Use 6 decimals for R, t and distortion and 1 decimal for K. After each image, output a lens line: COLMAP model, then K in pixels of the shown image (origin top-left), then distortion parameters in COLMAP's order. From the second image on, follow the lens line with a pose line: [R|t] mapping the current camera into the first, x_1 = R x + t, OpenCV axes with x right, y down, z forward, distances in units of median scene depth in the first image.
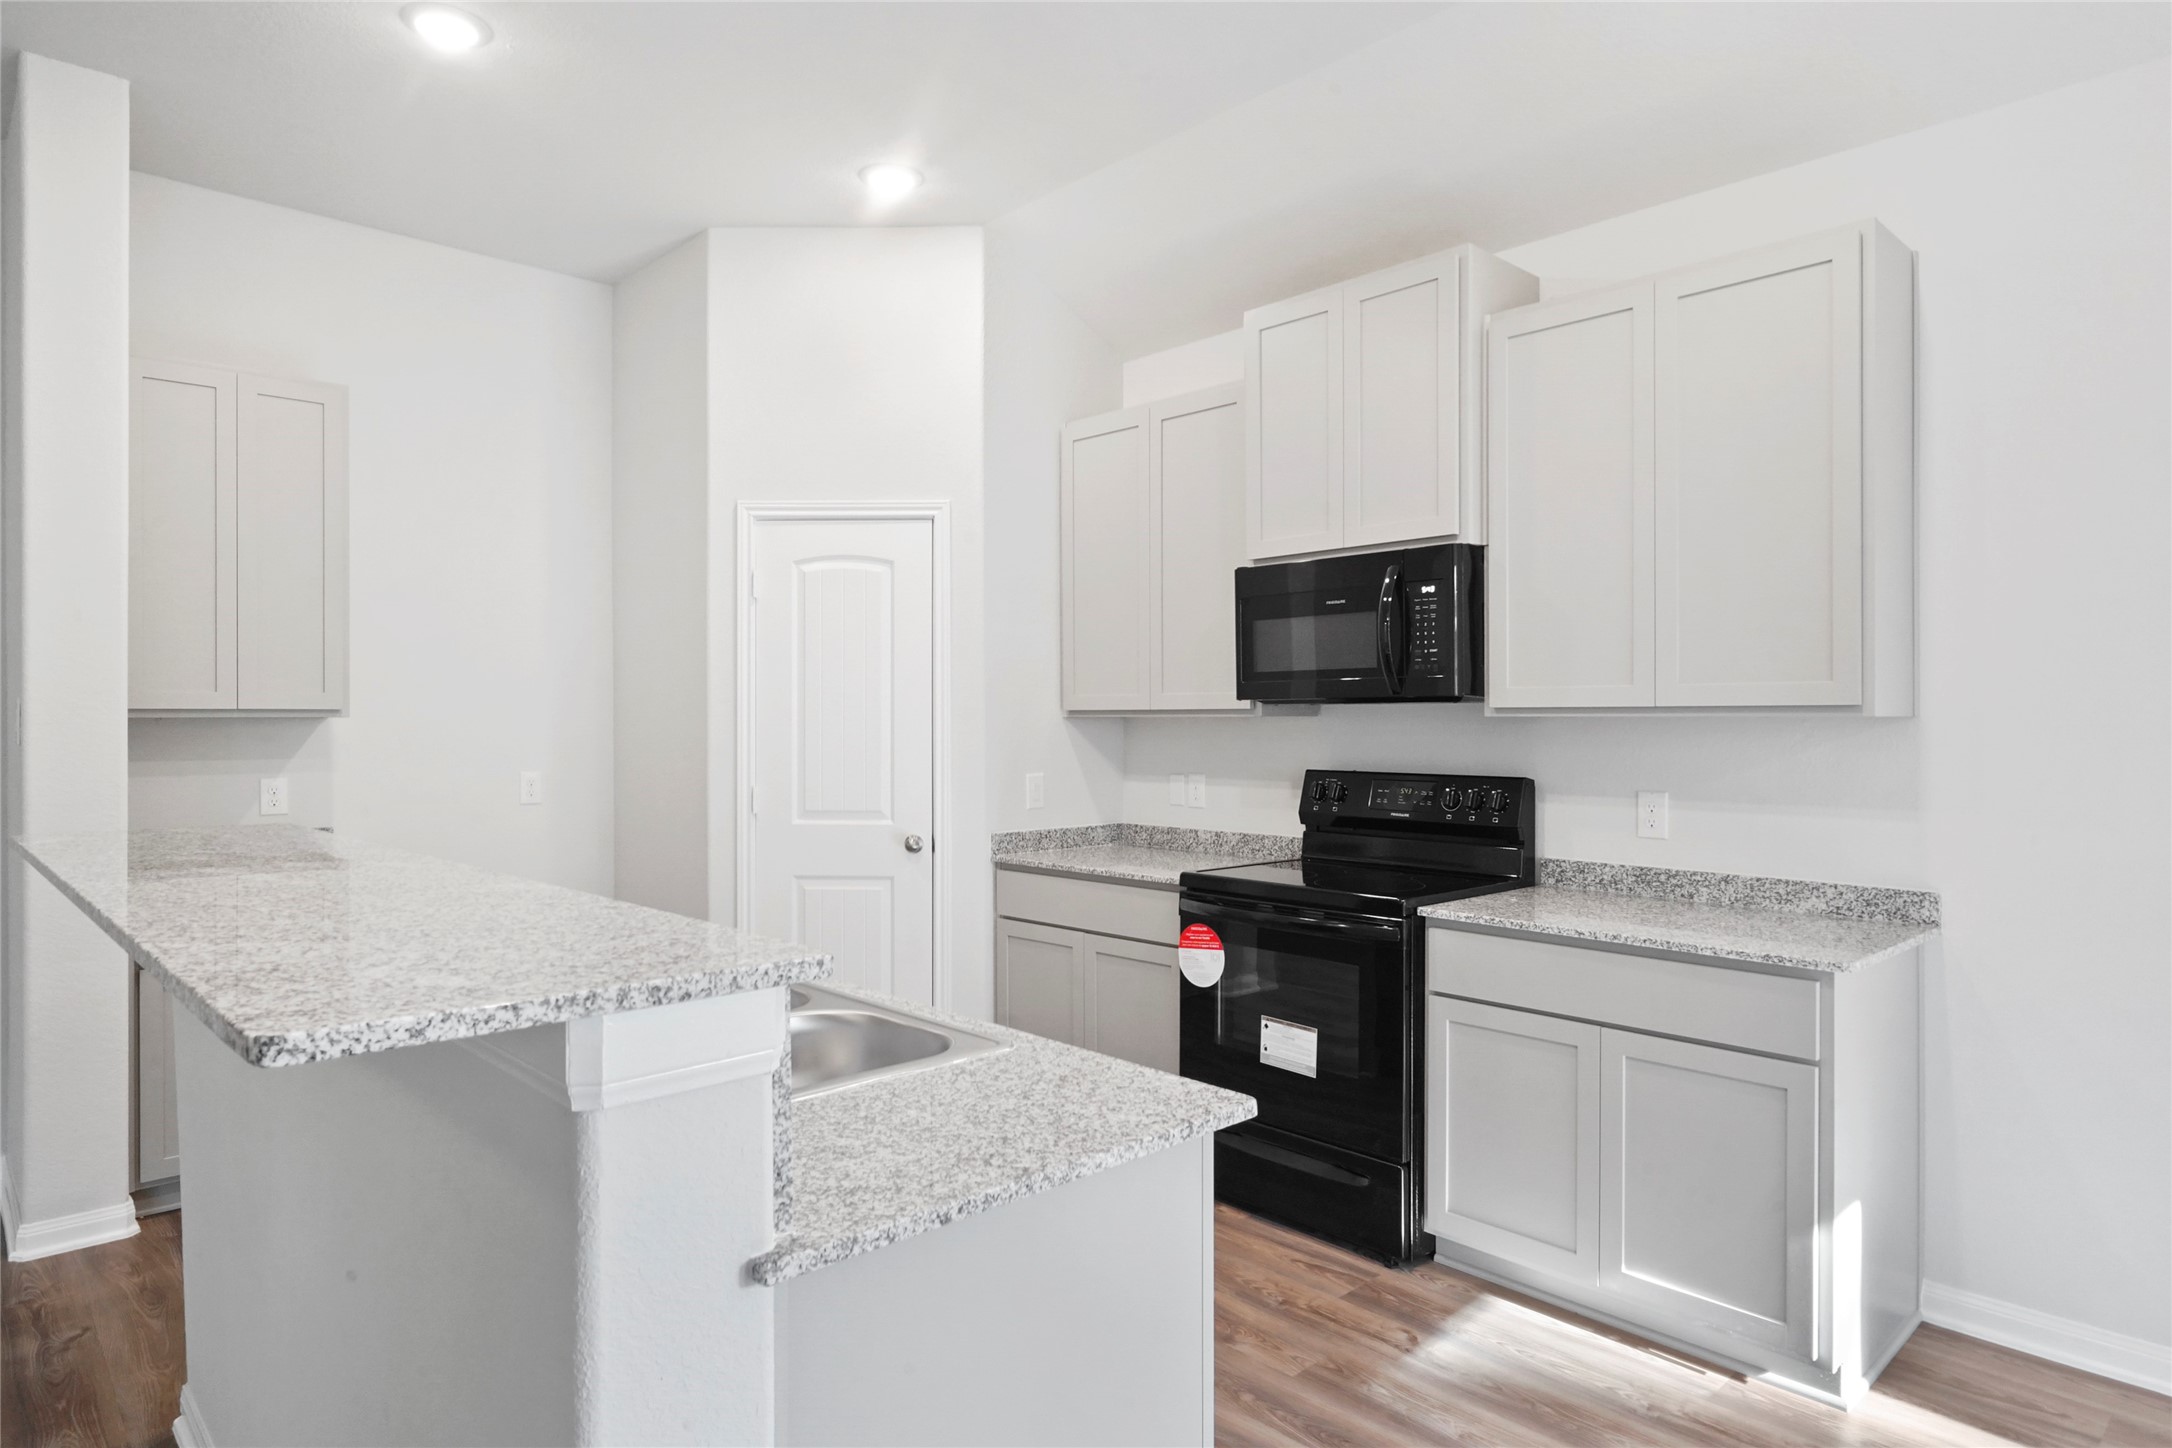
lens RADIAL K [[1280.2, 0, 1088.7], [0, 1280.2, 735.8], [0, 0, 1]] dist [0.004129, 0.000110]
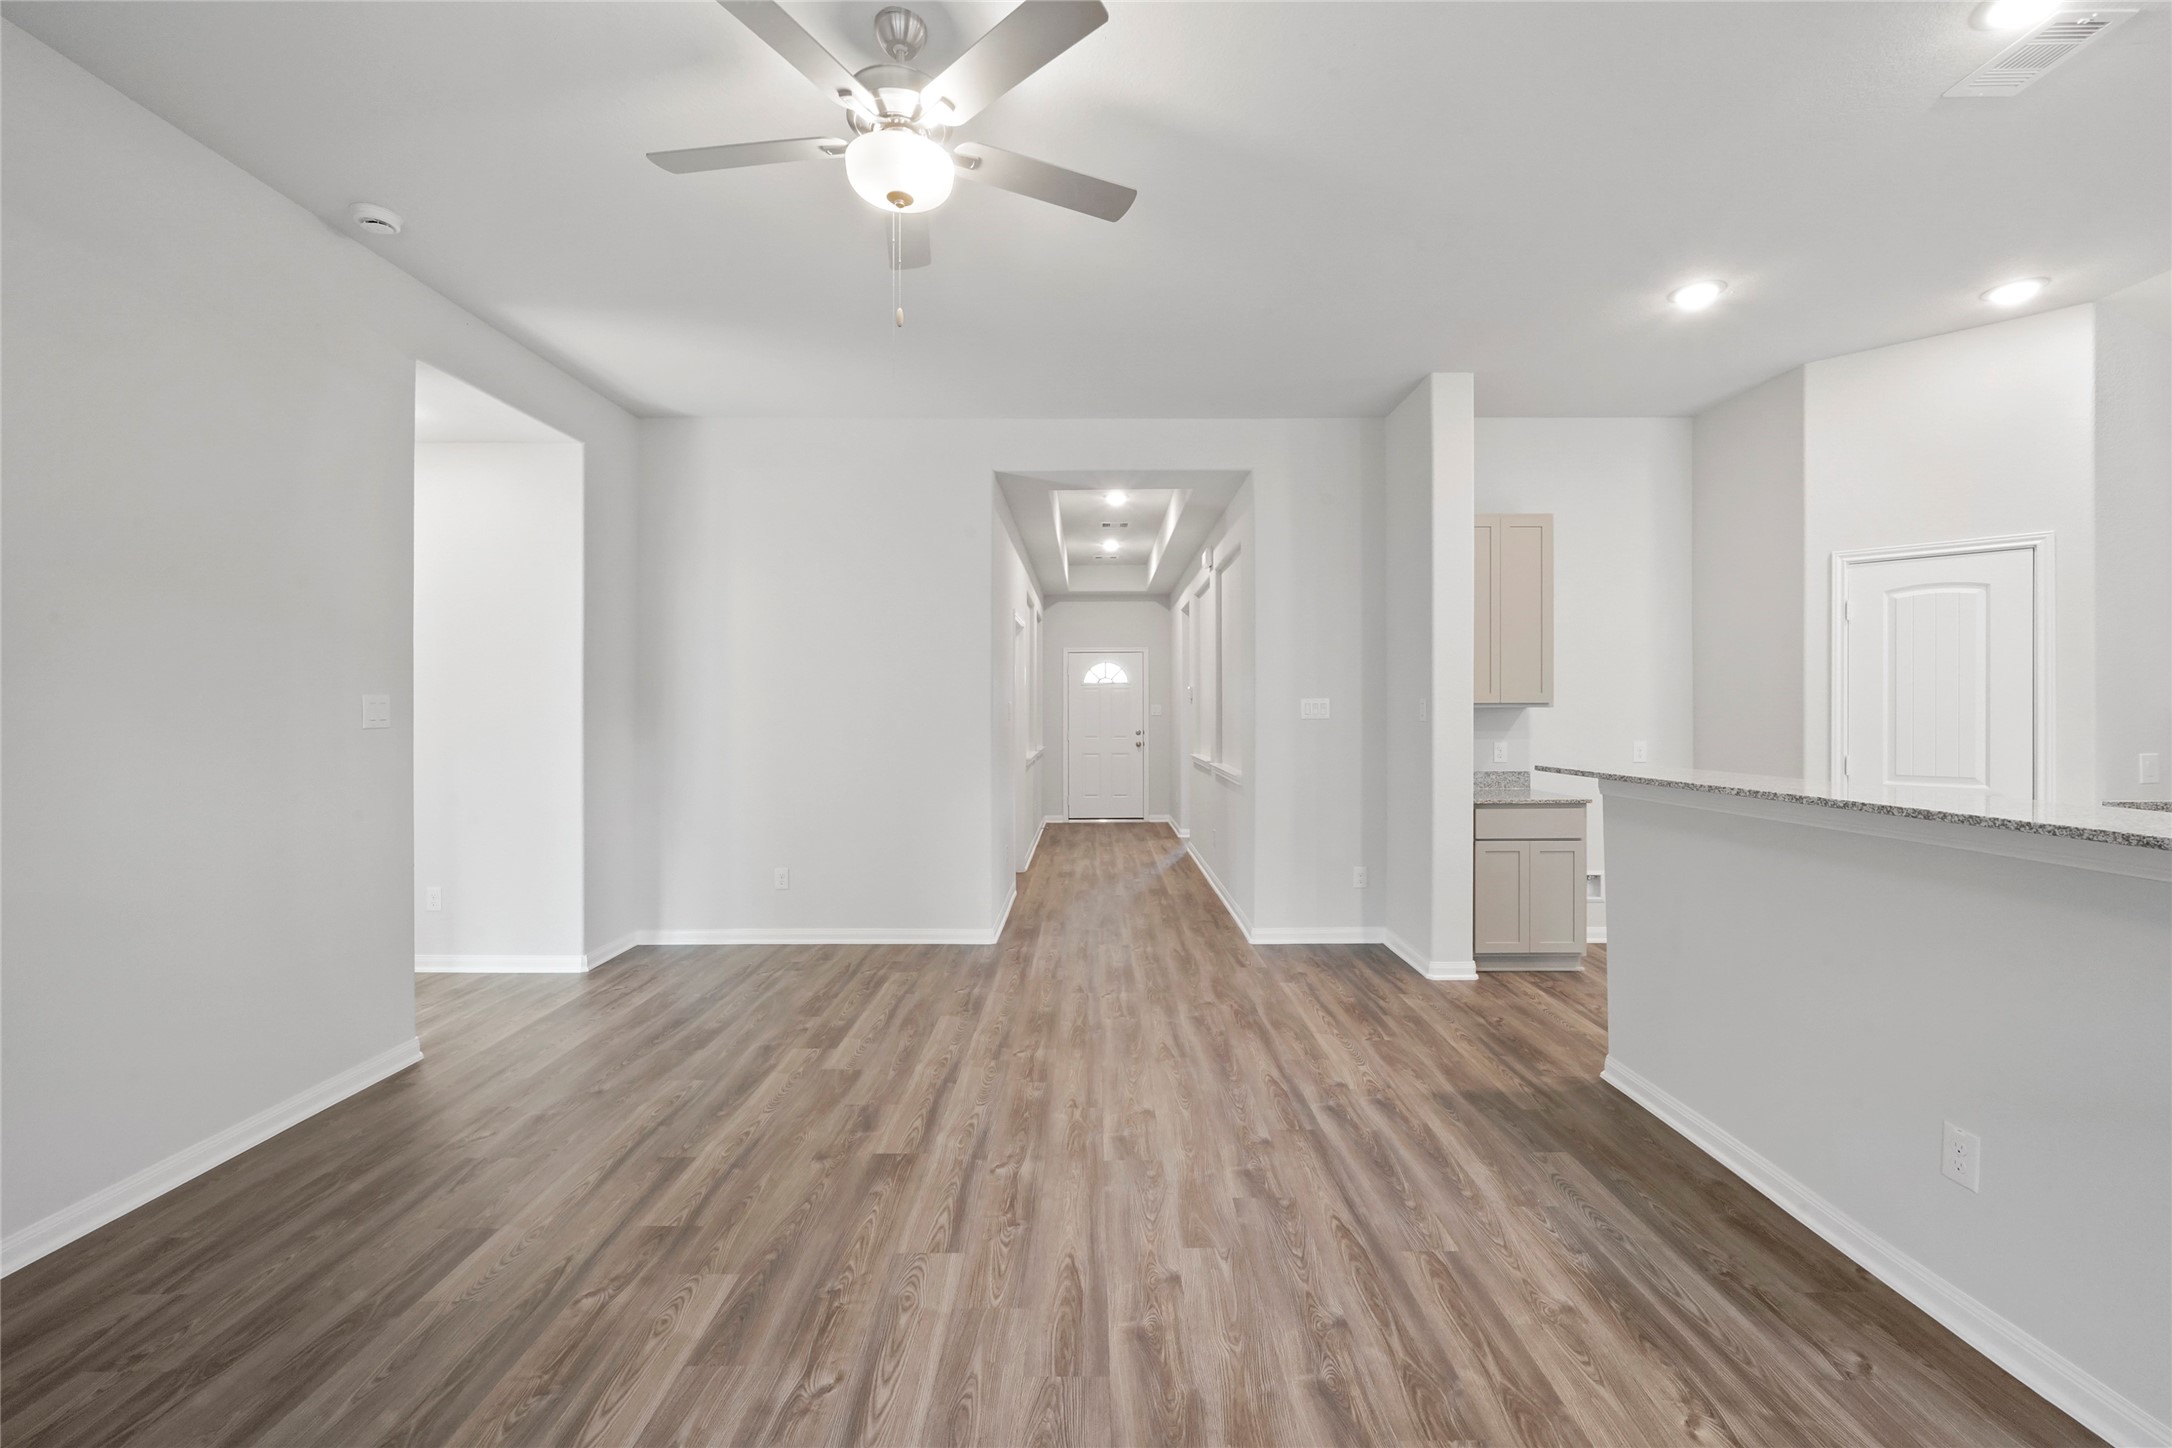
lens RADIAL K [[882.6, 0, 1097.3], [0, 882.6, 731.4], [0, 0, 1]] dist [-0.002607, -0.000108]
pose [[0.737454, 0.012652, -0.675279, -0.216182], [-0.009254, 0.999920, 0.008629, 0.012500], [0.675334, -0.000114, 0.737512, -0.261609]]
